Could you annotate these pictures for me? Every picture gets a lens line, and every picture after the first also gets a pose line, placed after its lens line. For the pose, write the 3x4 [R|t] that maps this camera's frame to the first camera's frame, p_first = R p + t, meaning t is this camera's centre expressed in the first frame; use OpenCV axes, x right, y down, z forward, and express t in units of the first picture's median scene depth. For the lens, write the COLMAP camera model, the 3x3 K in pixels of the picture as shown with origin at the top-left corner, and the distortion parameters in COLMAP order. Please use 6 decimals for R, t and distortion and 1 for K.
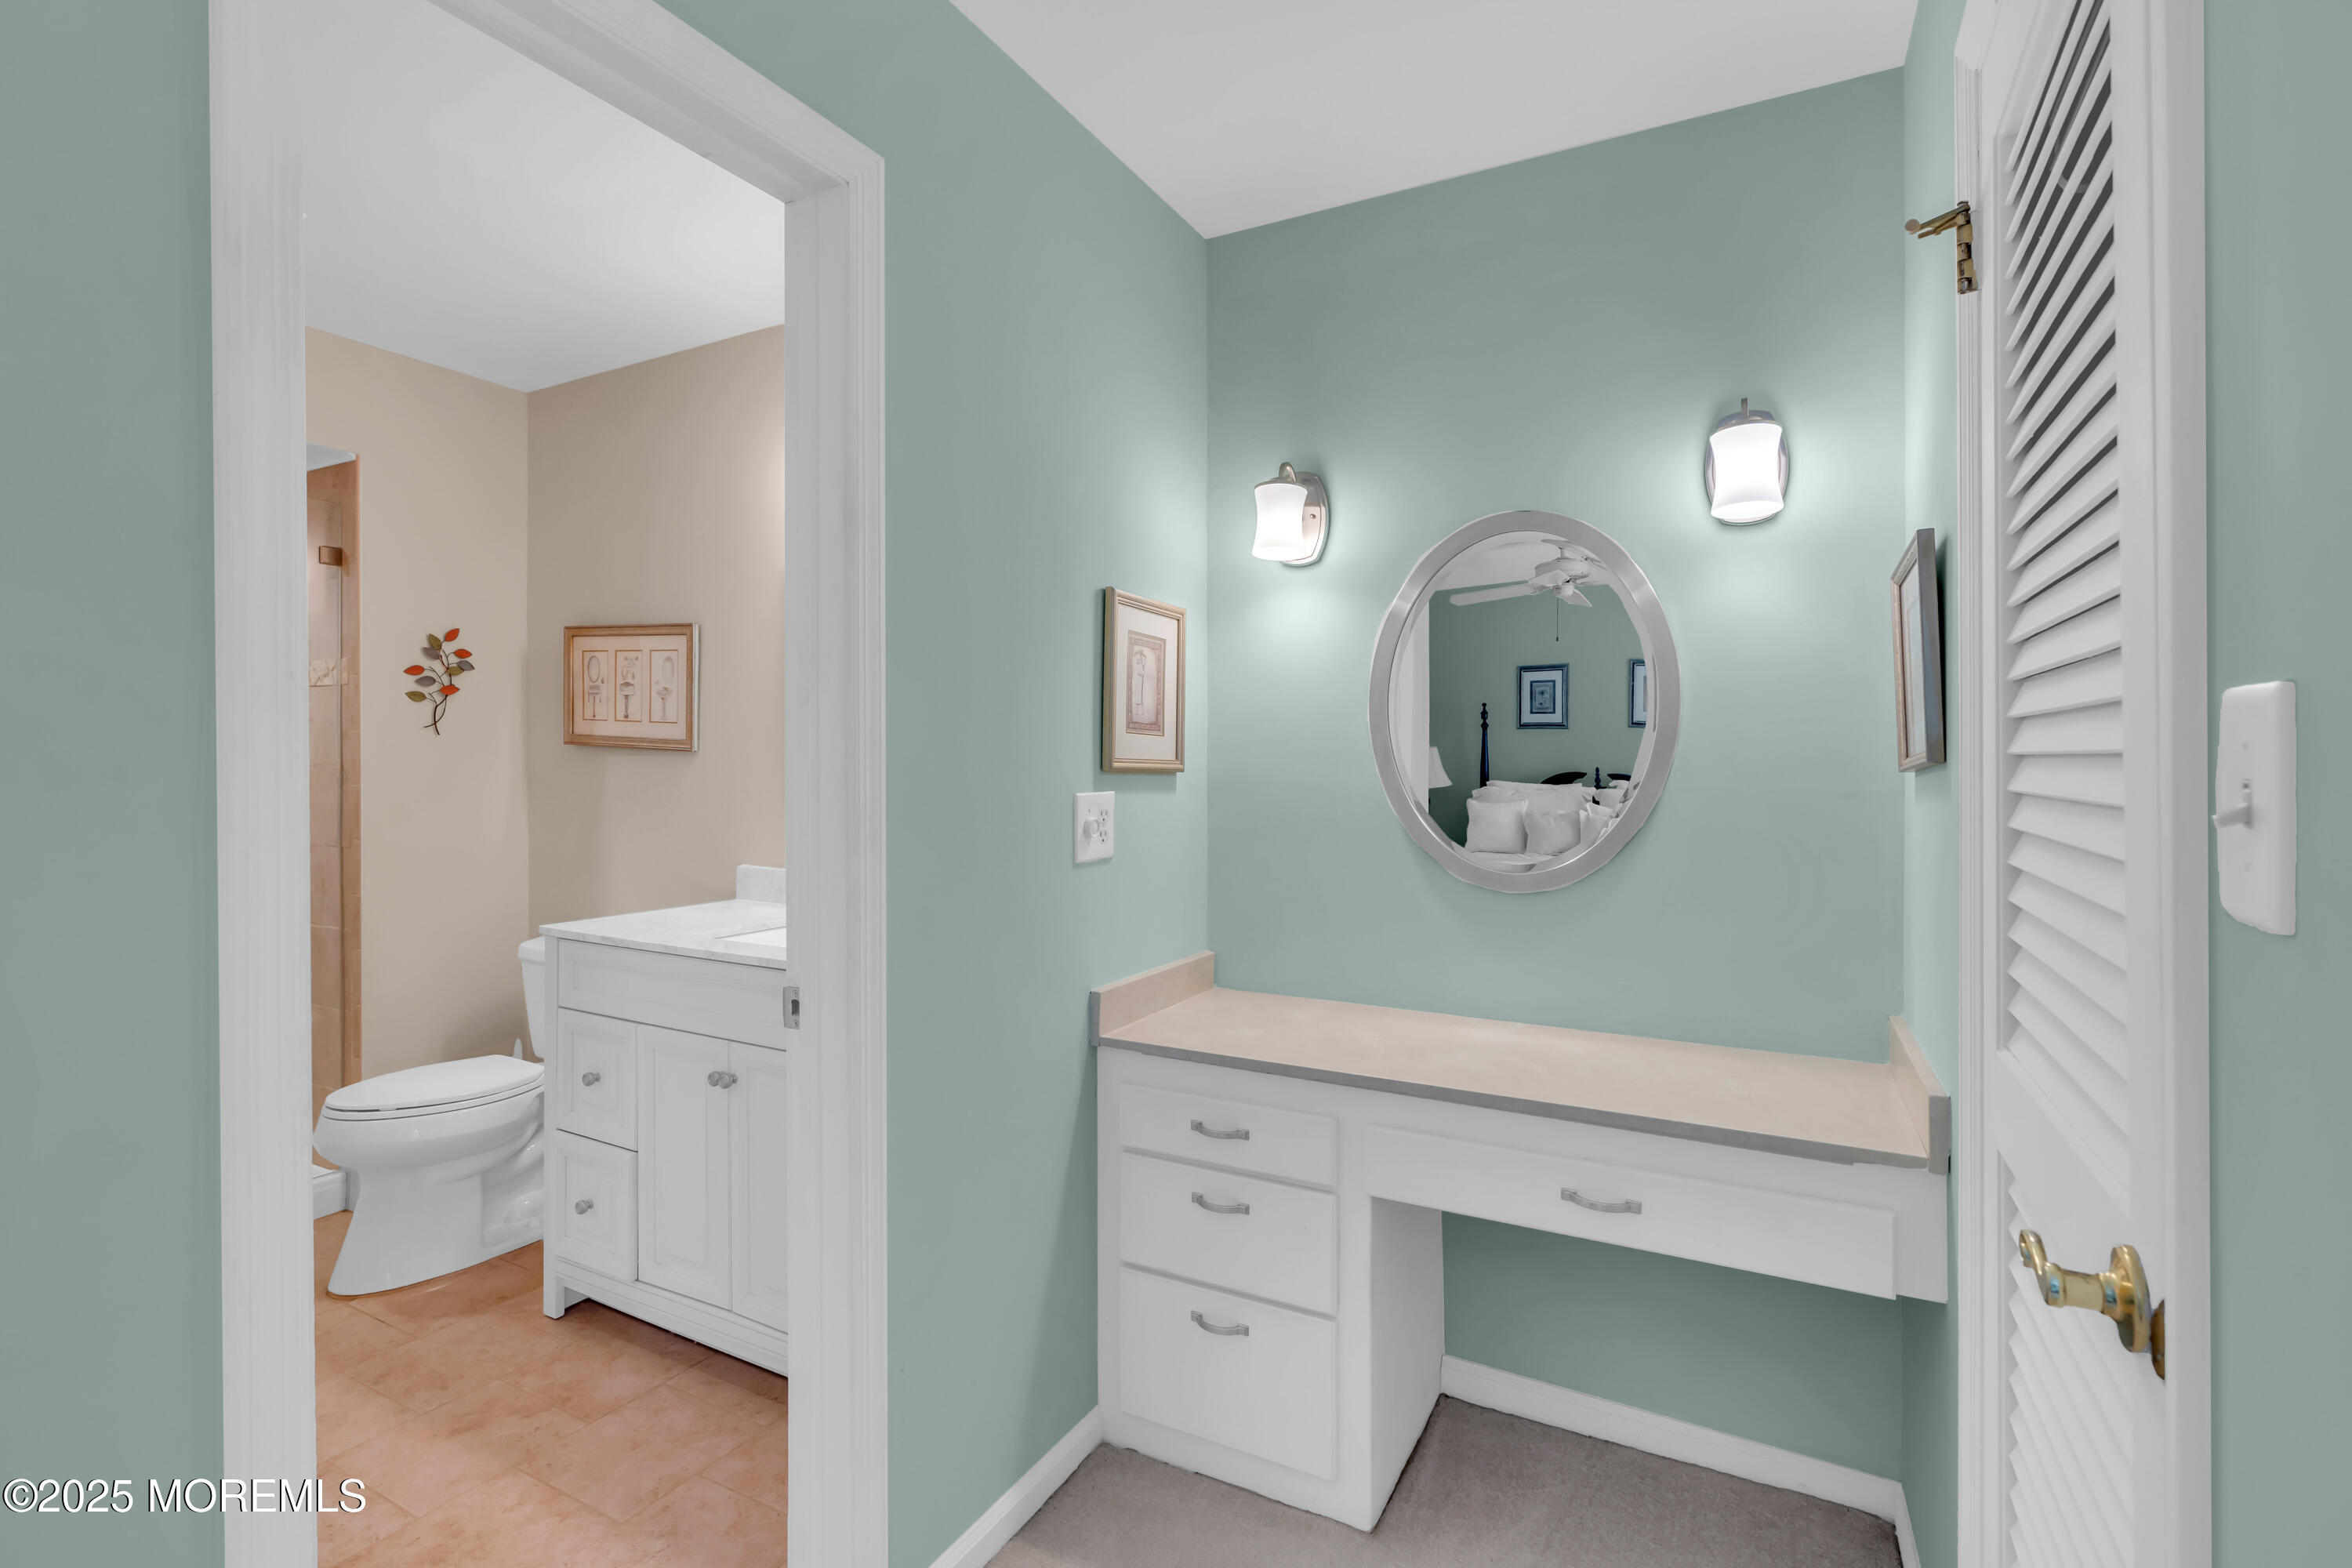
lens RADIAL K [[1089.5, 0, 1160.5], [0, 1089.5, 773.3], [0, 0, 1]] dist [-0.005012, 0.003595]
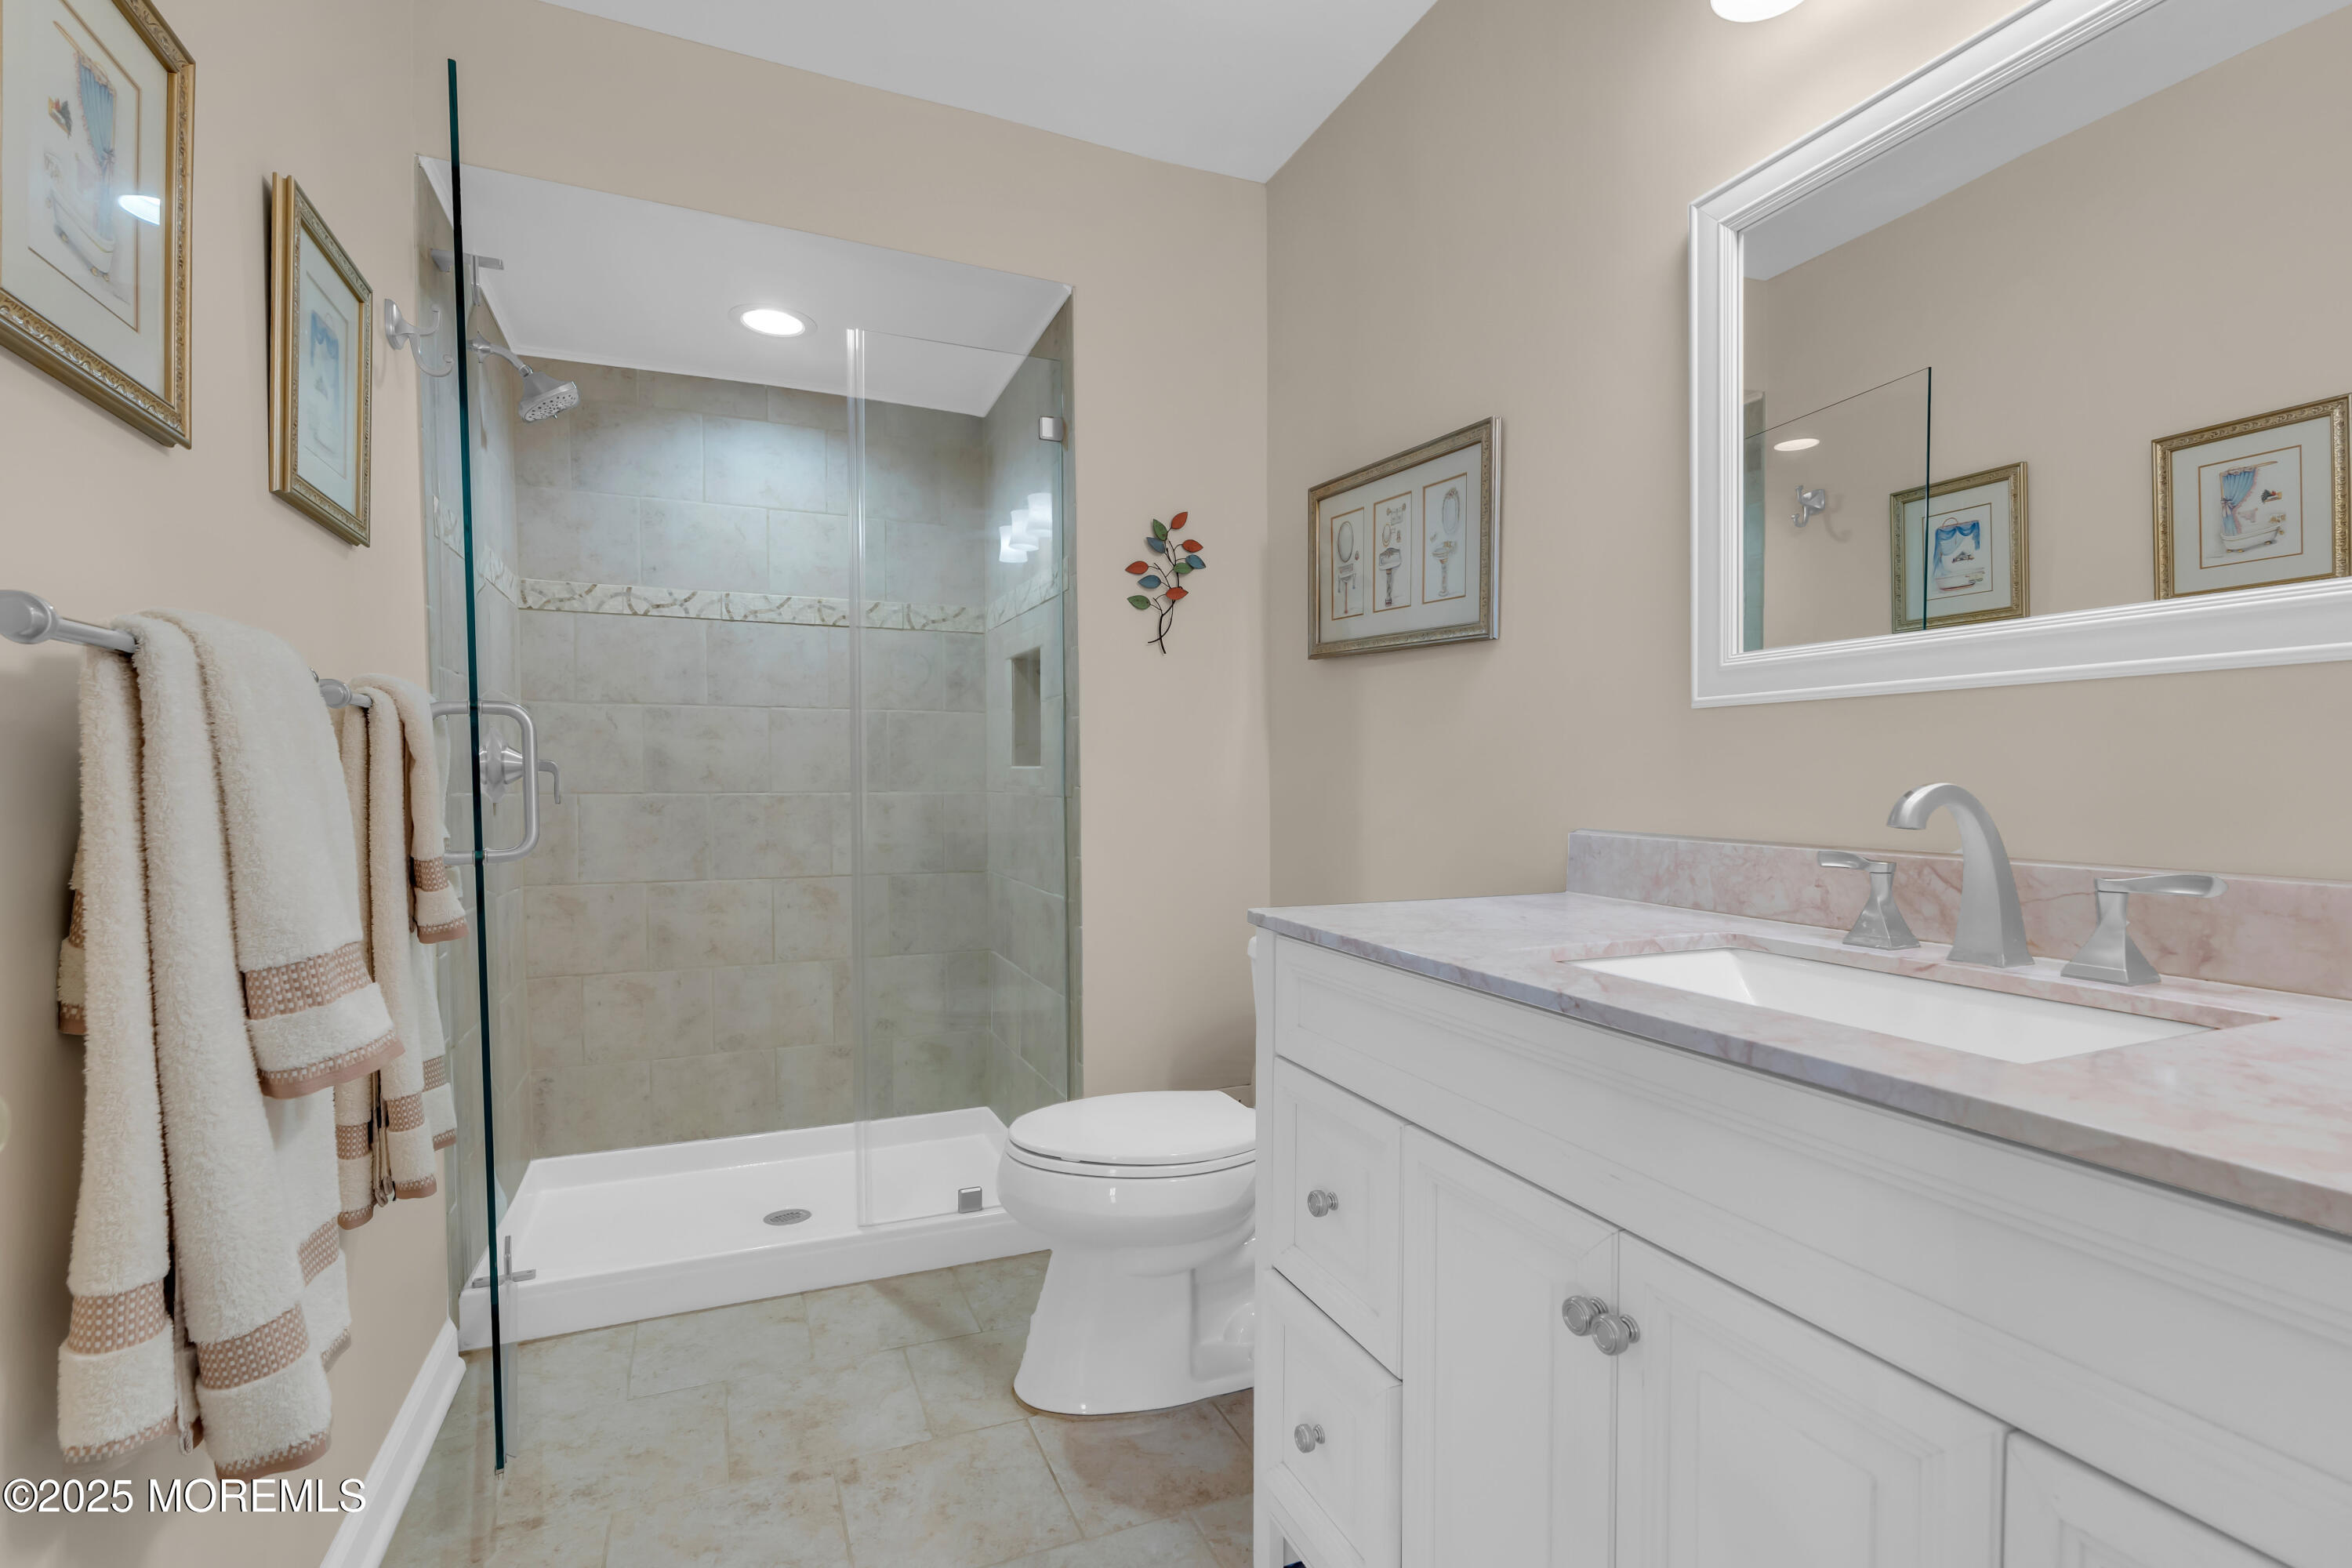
lens RADIAL K [[1089.5, 0, 1176.2], [0, 1089.5, 782.0], [0, 0, 1]] dist [-0.005012, 0.003595]
pose [[0.794287, 0.001267, -0.607542, -0.195869], [-0.005135, 0.999976, -0.004628, 0.059827], [0.607521, 0.006795, 0.794274, 0.405729]]
